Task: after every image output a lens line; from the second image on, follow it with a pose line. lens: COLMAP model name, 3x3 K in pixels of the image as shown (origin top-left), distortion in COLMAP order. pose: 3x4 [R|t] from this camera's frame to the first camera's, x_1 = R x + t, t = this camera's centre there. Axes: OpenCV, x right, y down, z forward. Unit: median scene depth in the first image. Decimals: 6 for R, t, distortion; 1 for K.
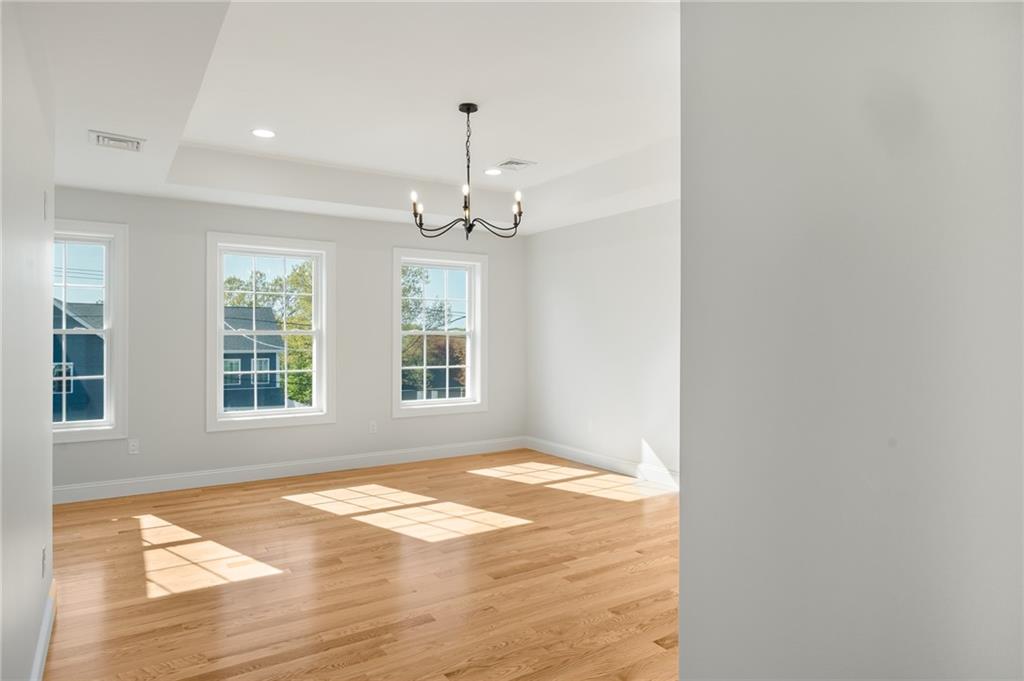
lens RADIAL K [[610.4, 0, 513.2], [0, 610.4, 339.4], [0, 0, 1]] dist [0.016301, -0.002591]
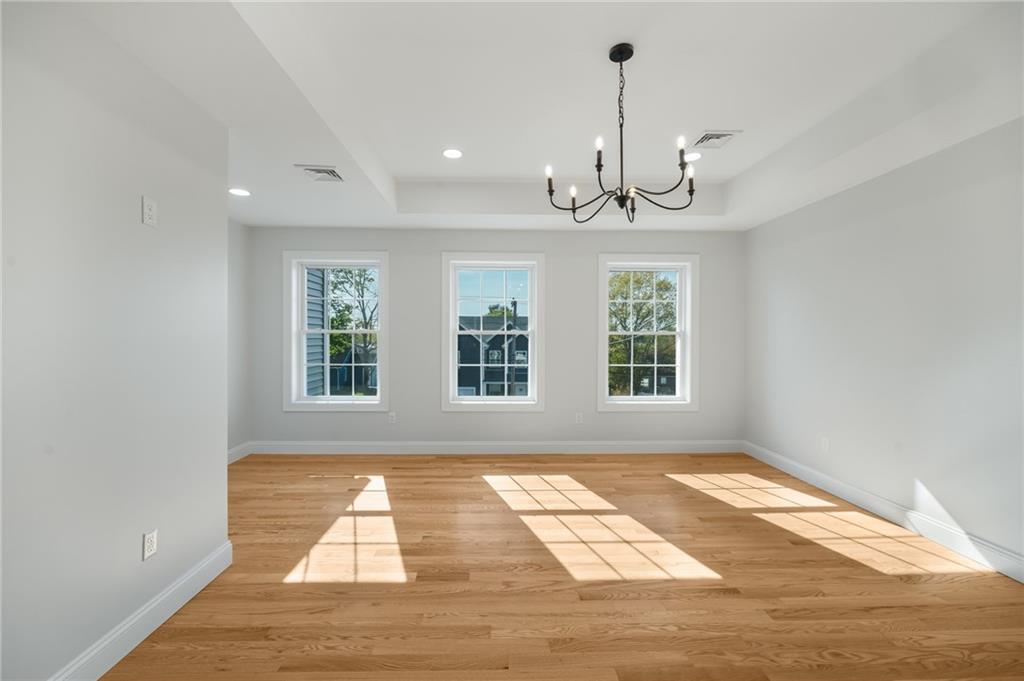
lens RADIAL K [[428.2, 0, 499.7], [0, 428.2, 331.5], [0, 0, 1]] dist [-0.032778, 0.002679]
pose [[0.849581, -0.008560, -0.527388, 0.062820], [-0.003710, 0.999747, -0.022204, 0.006274], [0.527445, 0.020821, 0.849334, 0.320231]]
